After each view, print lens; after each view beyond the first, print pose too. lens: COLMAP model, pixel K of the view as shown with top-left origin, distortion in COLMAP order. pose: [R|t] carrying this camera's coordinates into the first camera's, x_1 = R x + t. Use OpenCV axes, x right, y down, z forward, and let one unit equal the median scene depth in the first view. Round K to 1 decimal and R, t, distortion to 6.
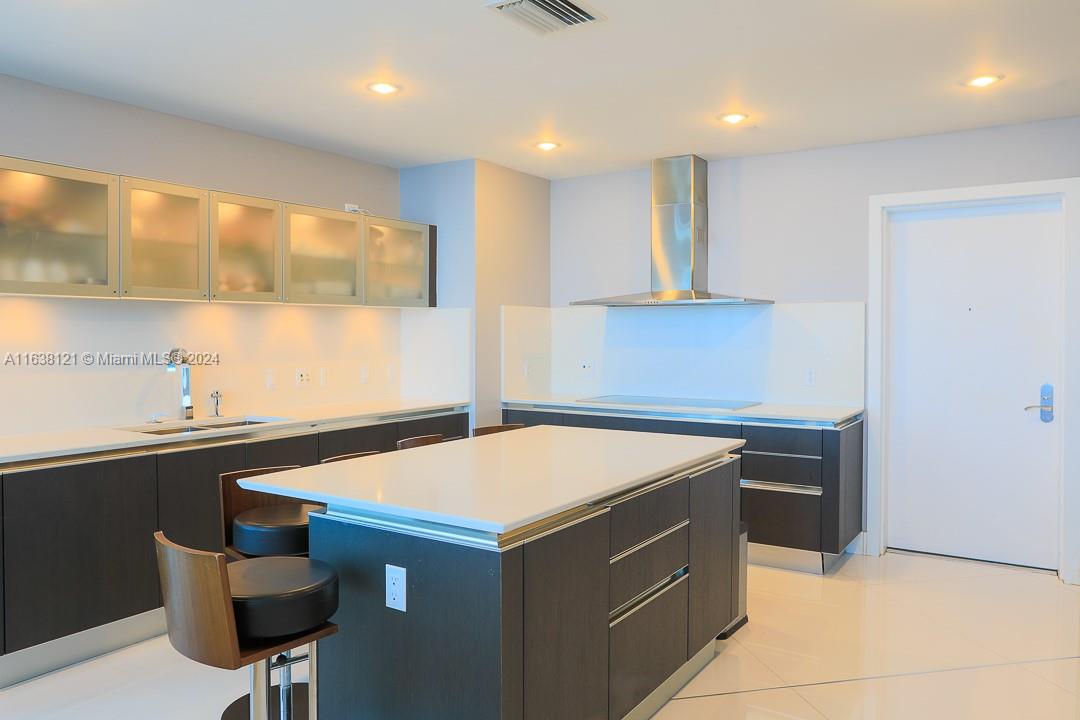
lens RADIAL K [[822.1, 0, 534.2], [0, 822.1, 353.2], [0, 0, 1]] dist [-0.005228, 0.019170]
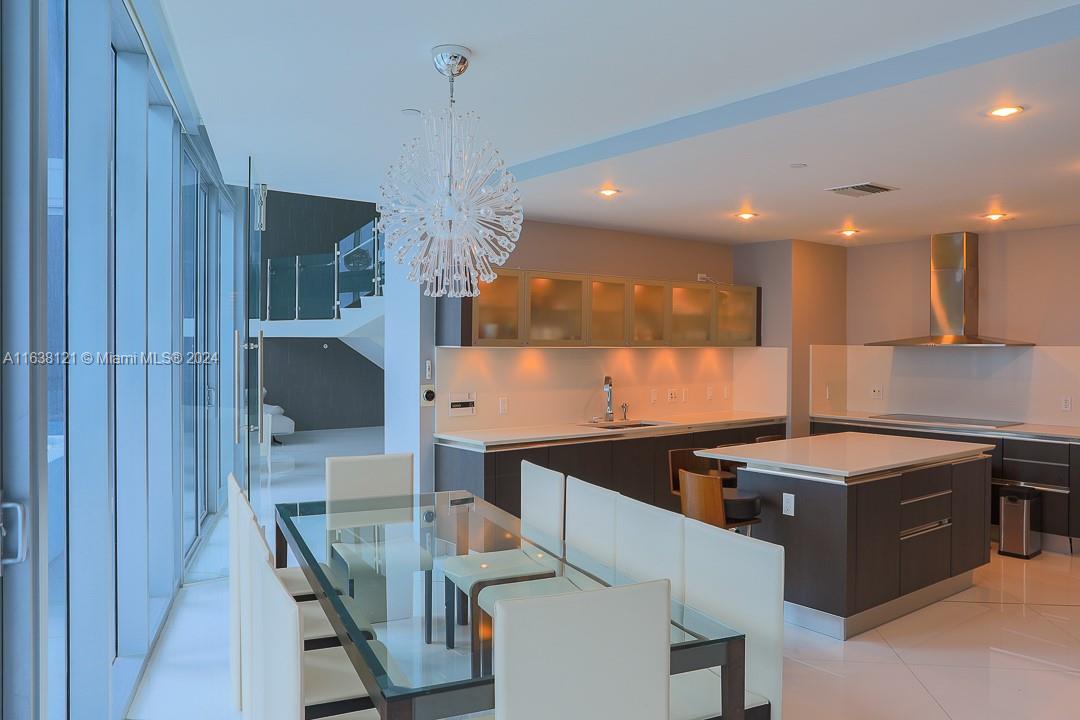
lens RADIAL K [[822.1, 0, 563.1], [0, 822.1, 354.7], [0, 0, 1]] dist [-0.005228, 0.019170]
pose [[0.959784, 0.007585, -0.280635, -0.058921], [-0.012199, 0.999818, -0.014697, -0.020211], [0.280473, 0.017529, 0.959702, -0.482333]]
